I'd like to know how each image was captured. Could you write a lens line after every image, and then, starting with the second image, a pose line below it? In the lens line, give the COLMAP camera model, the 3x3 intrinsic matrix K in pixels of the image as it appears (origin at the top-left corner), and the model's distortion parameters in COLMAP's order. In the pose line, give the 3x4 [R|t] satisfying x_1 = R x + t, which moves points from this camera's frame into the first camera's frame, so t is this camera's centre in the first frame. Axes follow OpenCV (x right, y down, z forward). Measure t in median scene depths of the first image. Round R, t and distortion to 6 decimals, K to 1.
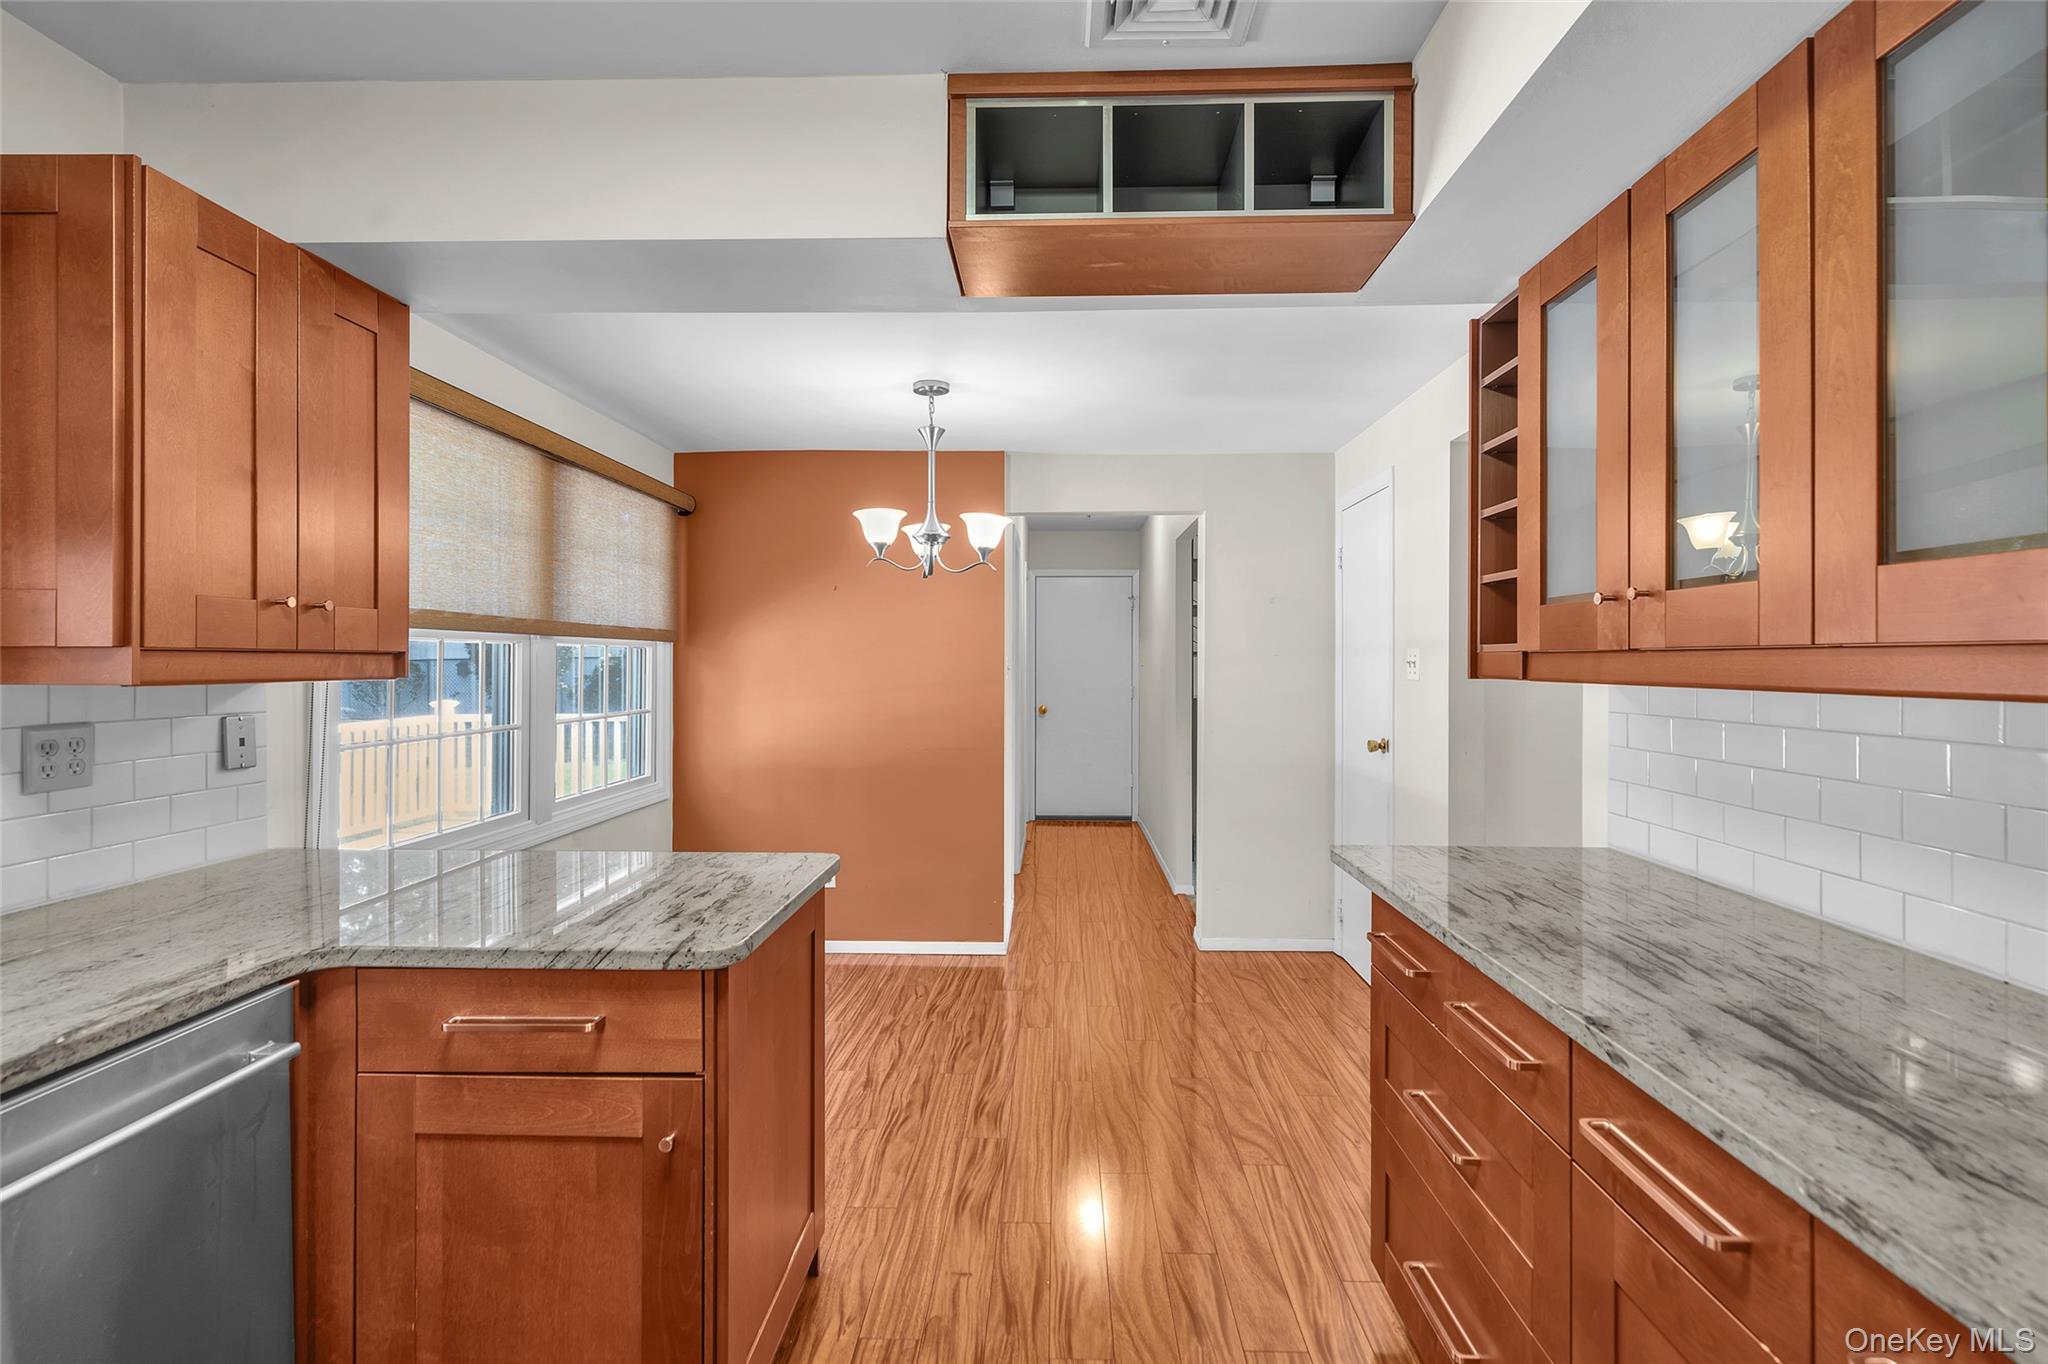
lens RADIAL K [[892.5, 0, 1031.2], [0, 892.5, 672.5], [0, 0, 1]] dist [-0.000416, -0.000040]
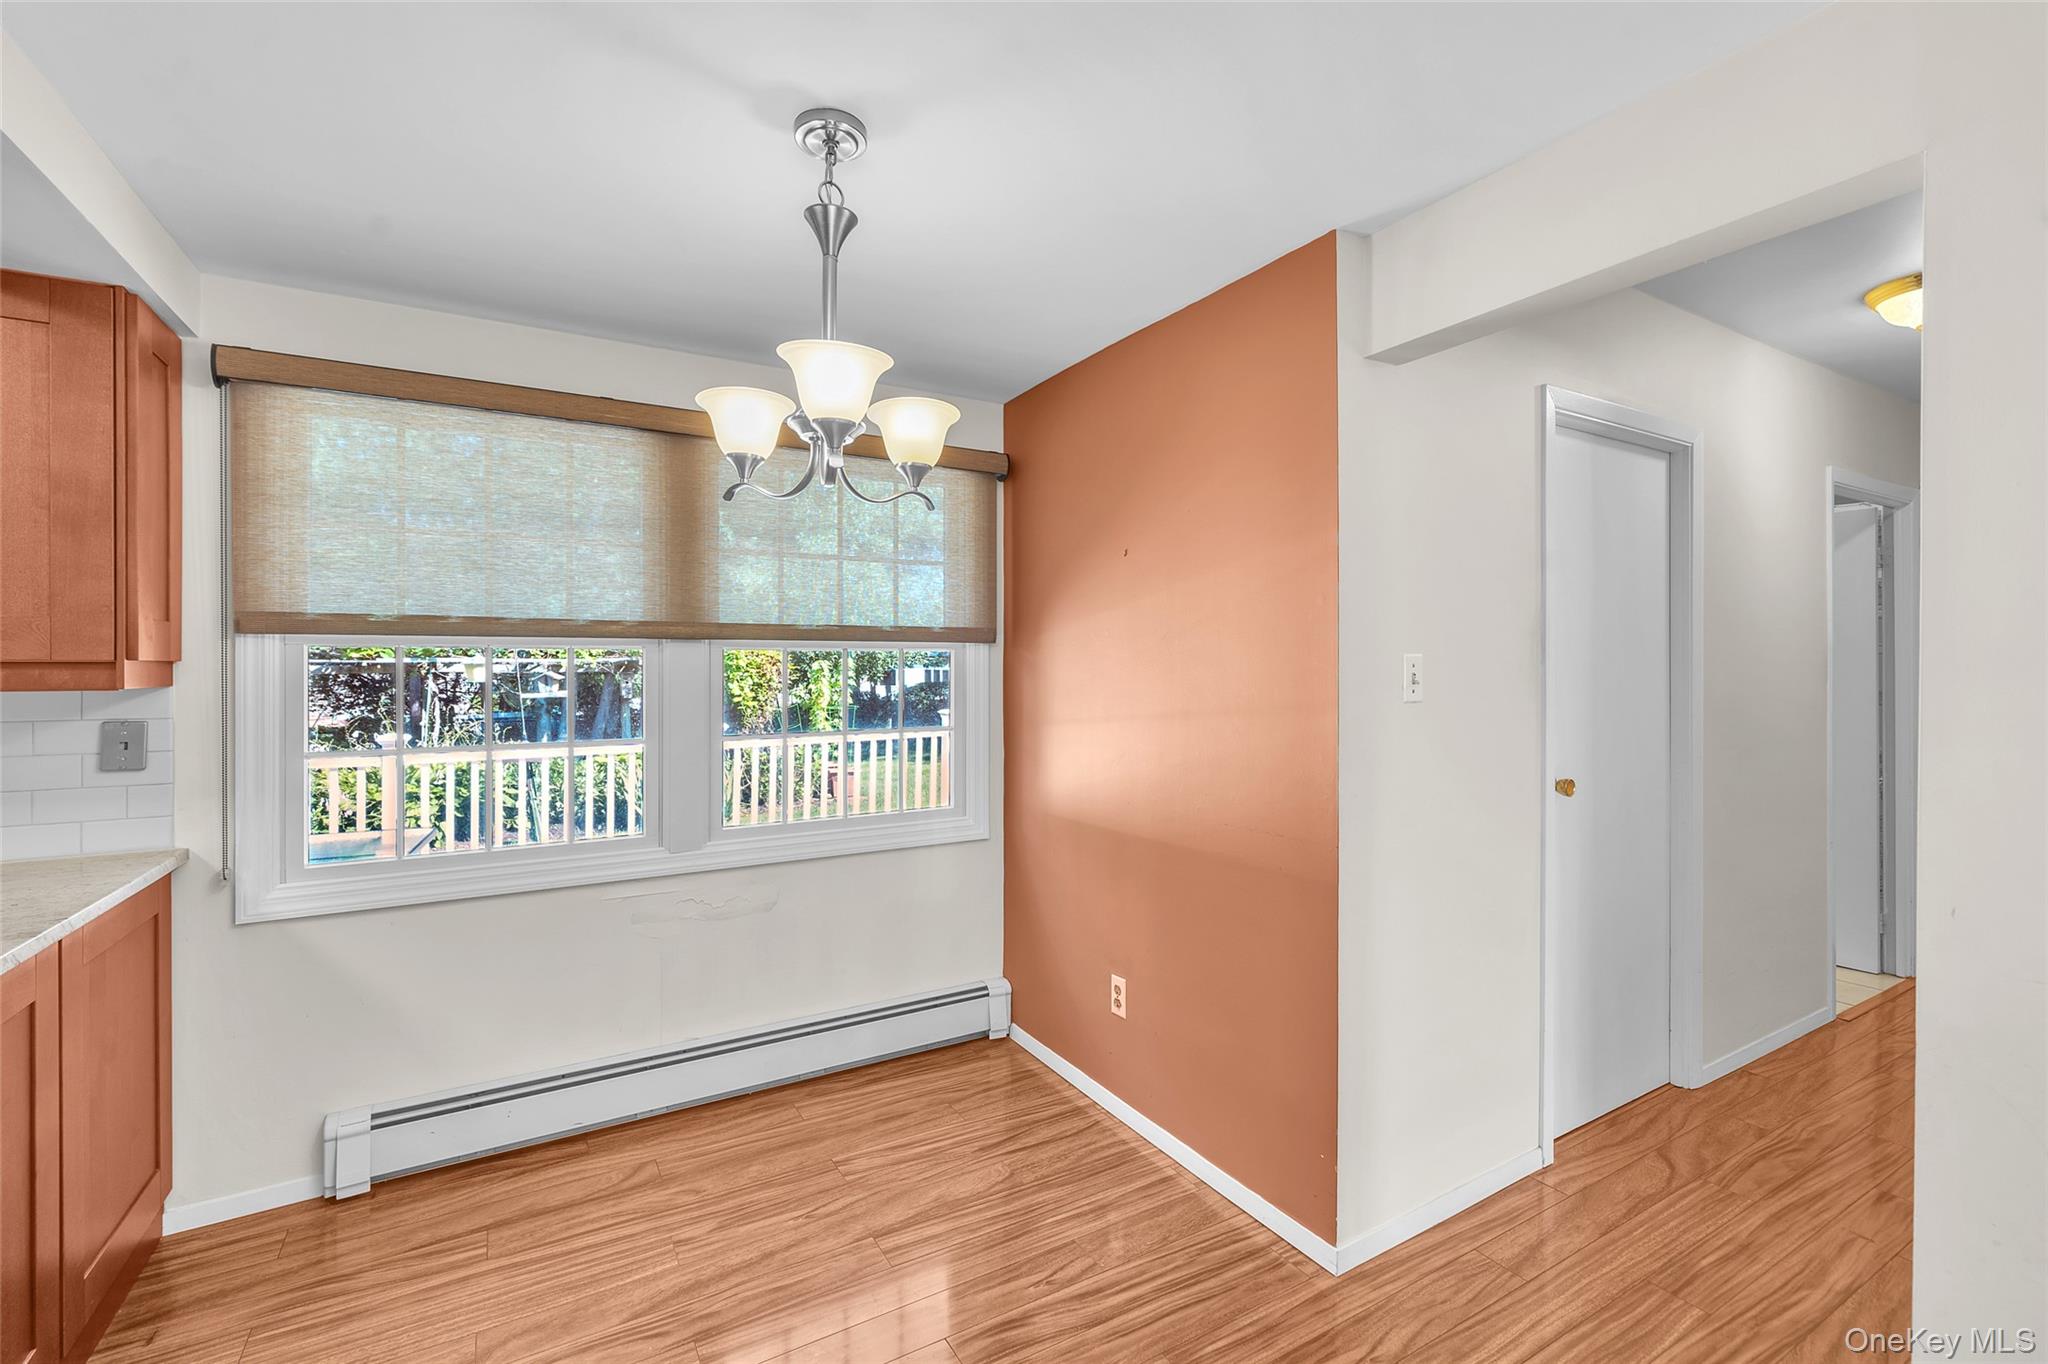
lens RADIAL K [[892.5, 0, 1031.2], [0, 892.5, 672.5], [0, 0, 1]] dist [-0.000416, -0.000040]
pose [[0.534538, 0.008317, -0.845103, 0.325481], [-0.008176, 0.999956, 0.004670, -0.012880], [0.845105, 0.004413, 0.534582, 0.687905]]
